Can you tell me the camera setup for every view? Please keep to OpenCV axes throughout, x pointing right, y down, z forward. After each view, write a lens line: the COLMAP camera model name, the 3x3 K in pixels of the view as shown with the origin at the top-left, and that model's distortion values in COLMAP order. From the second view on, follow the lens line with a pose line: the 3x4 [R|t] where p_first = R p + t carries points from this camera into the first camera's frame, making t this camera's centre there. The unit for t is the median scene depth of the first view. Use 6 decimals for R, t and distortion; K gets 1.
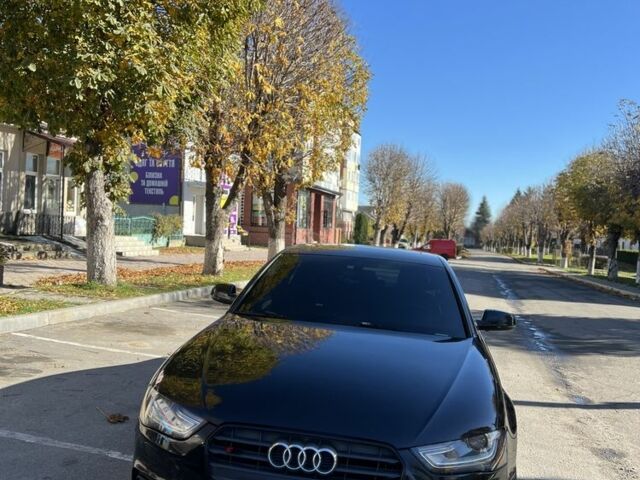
lens RADIAL K [[619.9, 0, 320.0], [0, 619.9, 240.0], [0, 0, 1]] dist [0.164166, -0.344230]
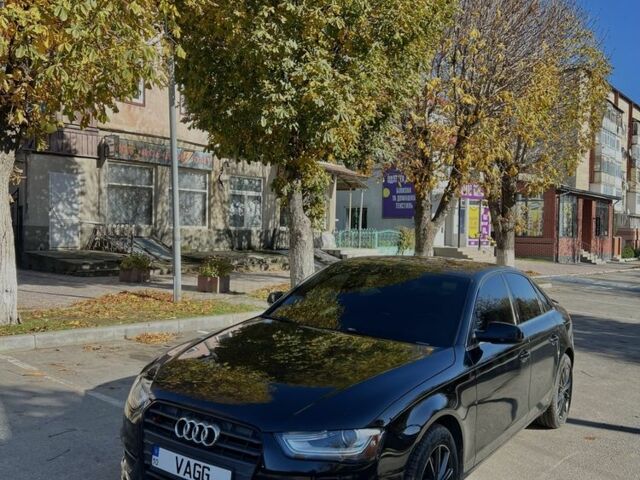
lens RADIAL K [[619.9, 0, 320.0], [0, 619.9, 240.0], [0, 0, 1]] dist [0.164166, -0.344230]
pose [[0.907136, -0.018647, -0.420423, 0.160636], [0.010973, 0.999726, -0.020664, -0.000735], [0.420694, 0.014132, 0.907093, -0.006657]]
